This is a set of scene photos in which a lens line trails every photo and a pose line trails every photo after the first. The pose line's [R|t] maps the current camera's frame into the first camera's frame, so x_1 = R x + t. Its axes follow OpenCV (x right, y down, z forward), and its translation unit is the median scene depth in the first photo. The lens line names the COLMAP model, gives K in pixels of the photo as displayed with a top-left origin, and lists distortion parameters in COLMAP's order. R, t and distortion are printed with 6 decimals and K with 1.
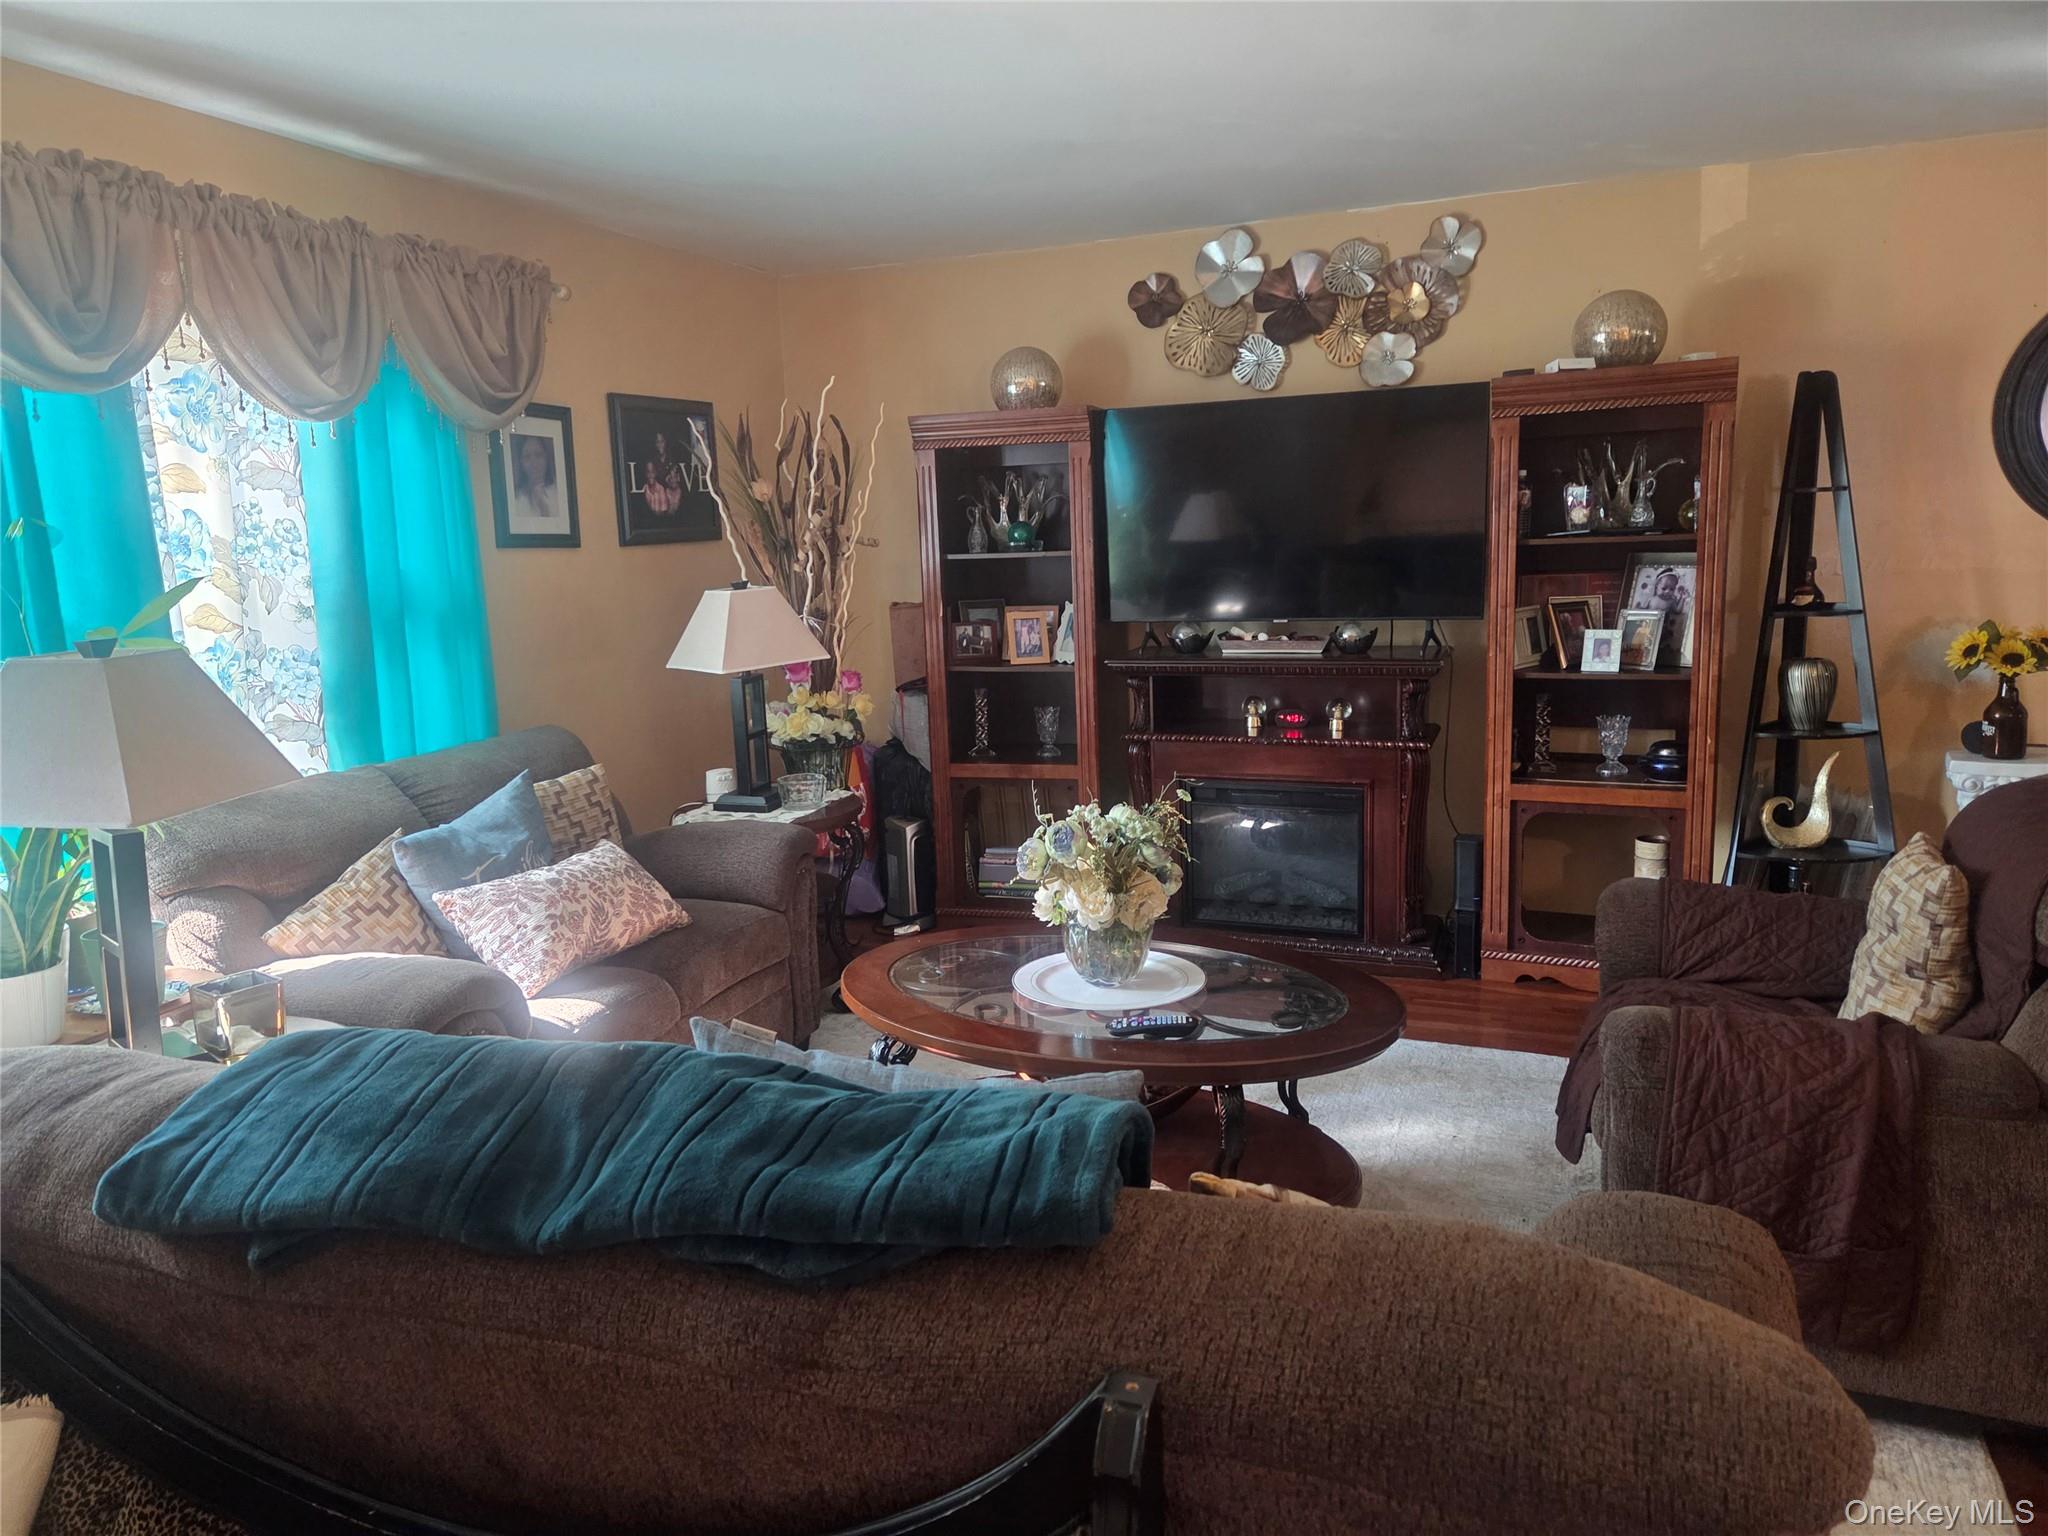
lens RADIAL K [[1382.3, 0, 995.0], [0, 1382.3, 764.9], [0, 0, 1]] dist [0.076197, -0.065005]
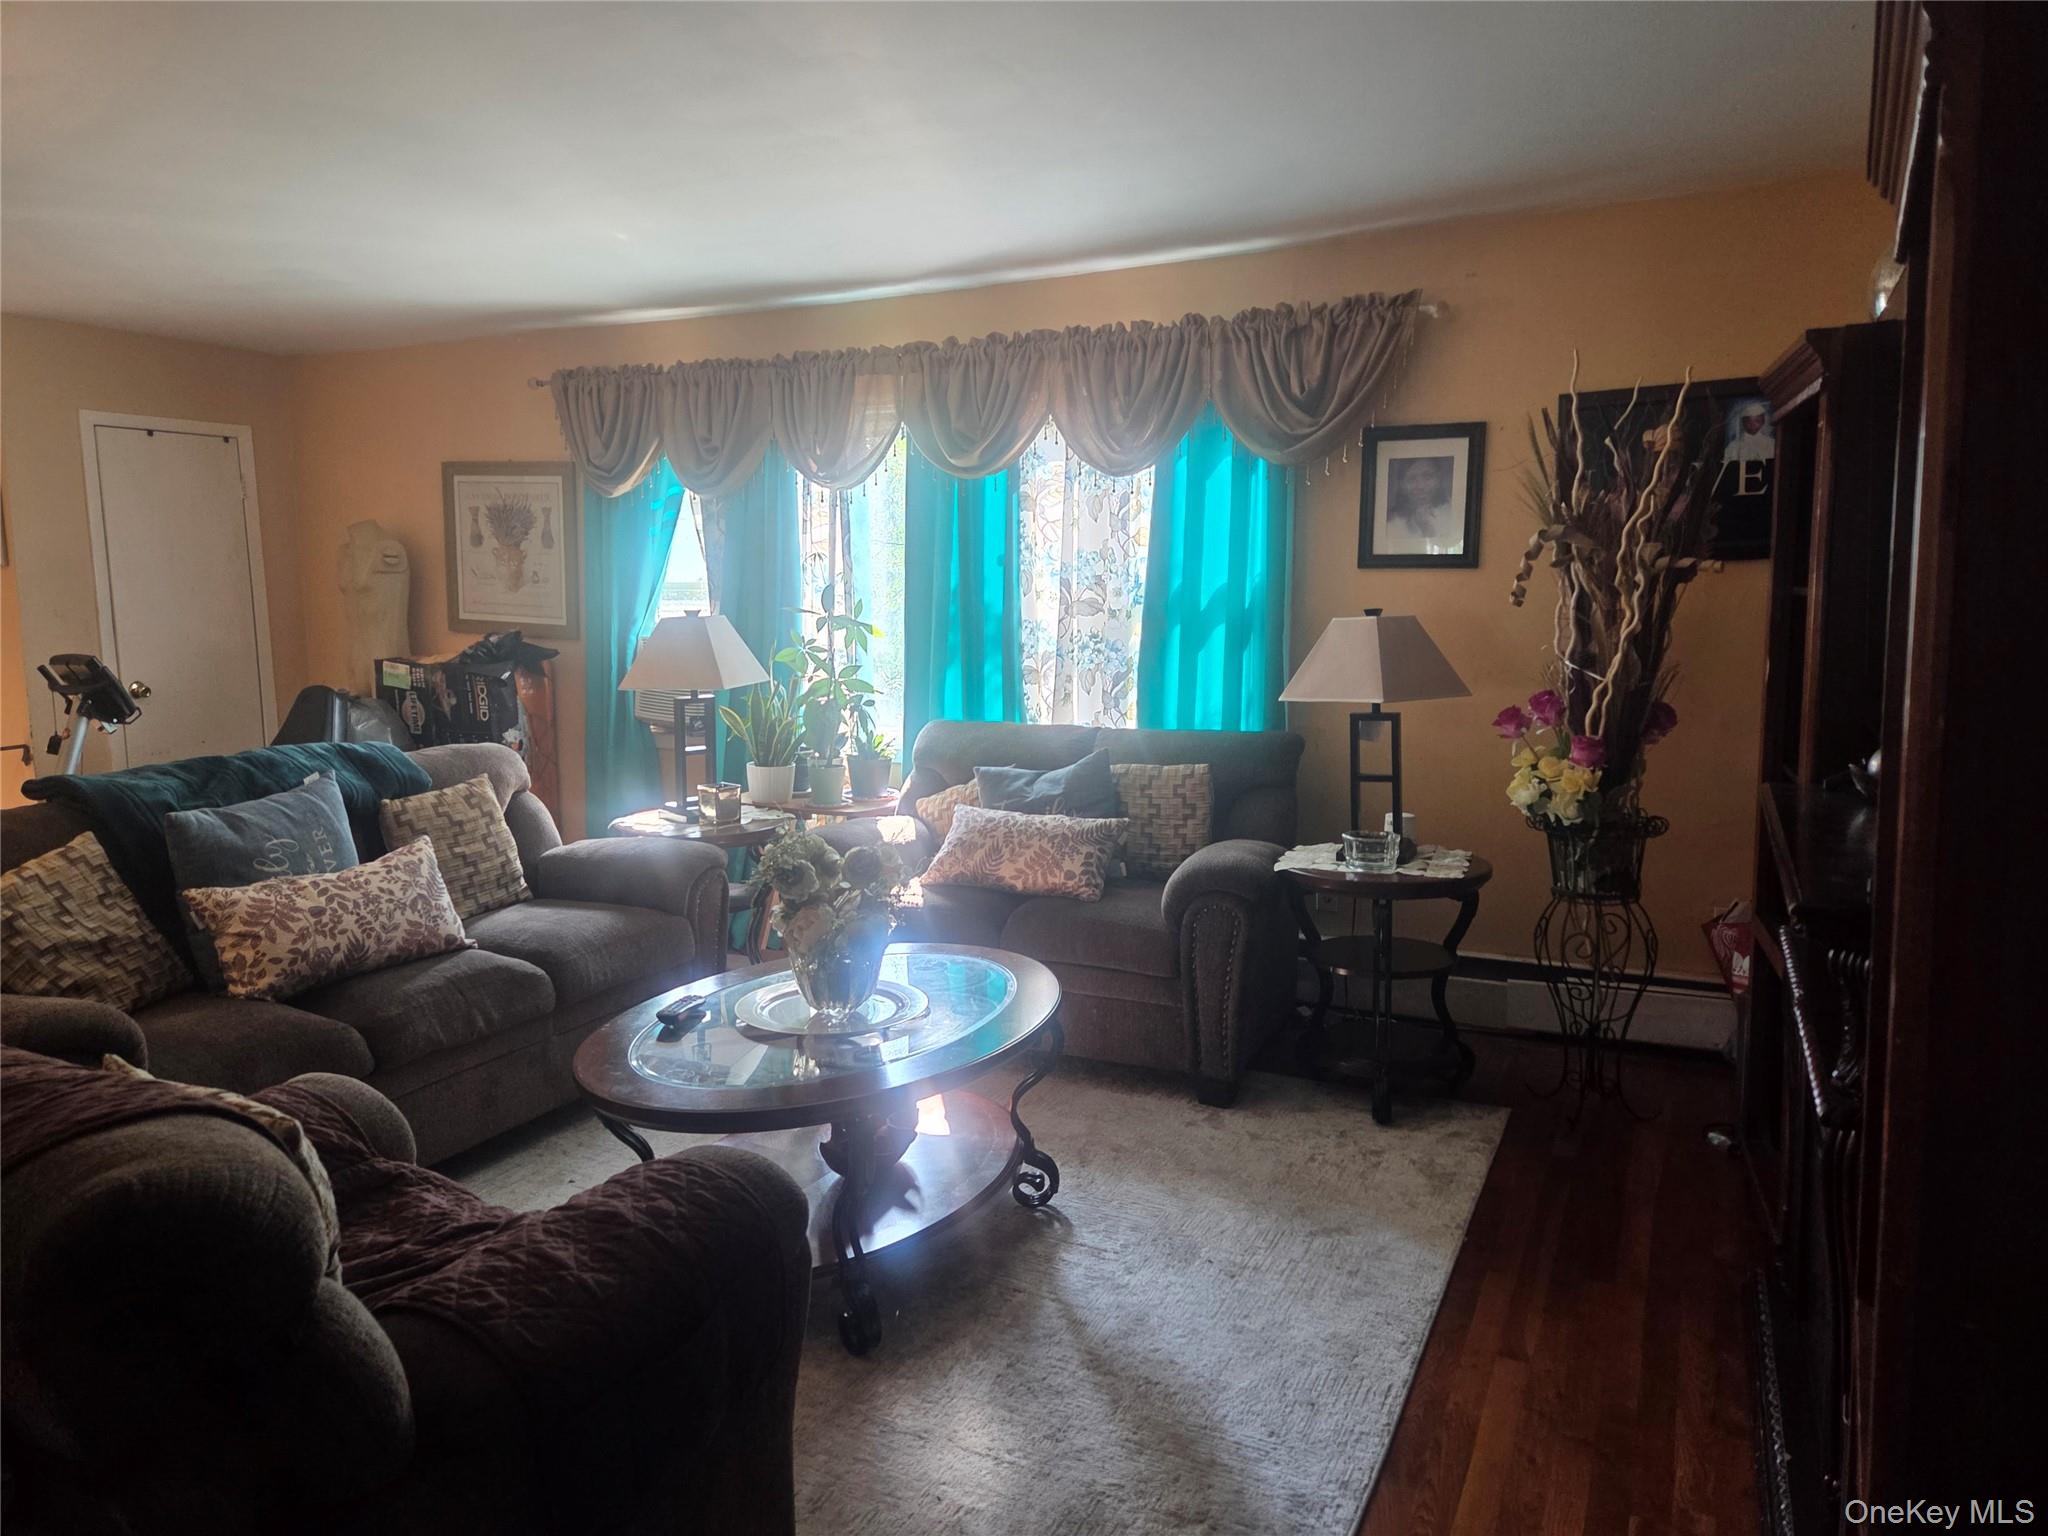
lens RADIAL K [[1382.3, 0, 995.0], [0, 1382.3, 764.9], [0, 0, 1]] dist [0.076197, -0.065005]
pose [[-0.074236, 0.155148, -0.985098, 0.685067], [-0.155728, 0.973902, 0.165120, -0.130934], [0.985006, 0.165665, -0.048138, 0.742500]]
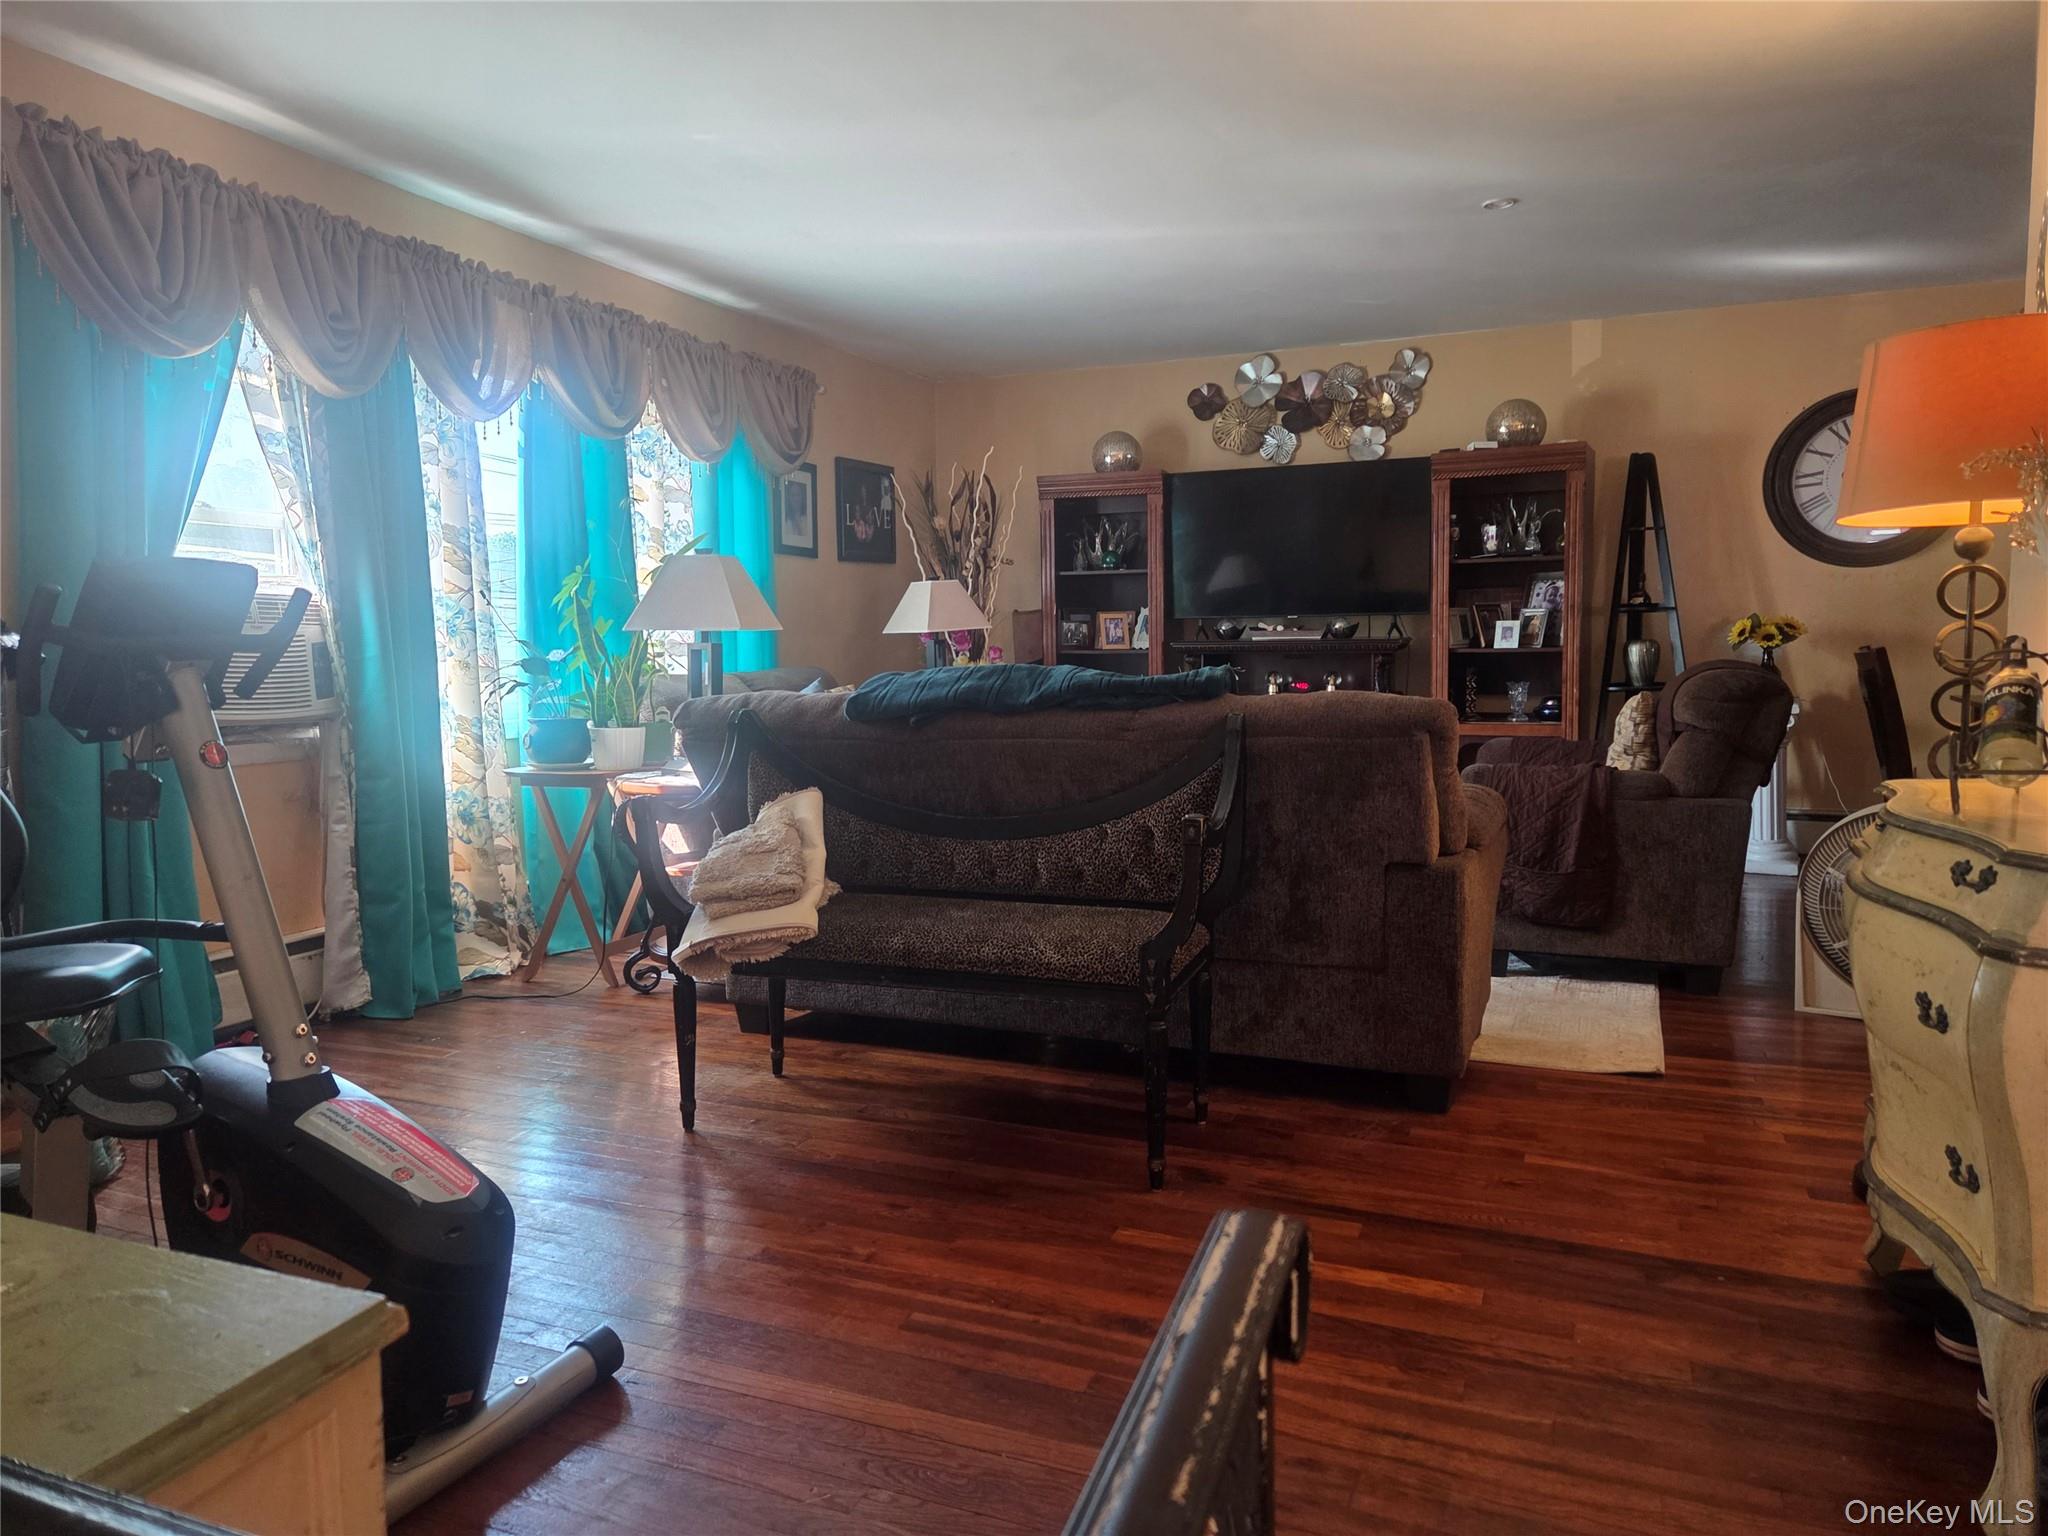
lens RADIAL K [[1382.3, 0, 995.0], [0, 1382.3, 764.9], [0, 0, 1]] dist [0.076197, -0.065005]
pose [[0.999705, 0.021309, -0.011686, -0.087010], [-0.022116, 0.997016, -0.073955, 0.167659], [0.010075, 0.074192, 0.997193, -0.450458]]
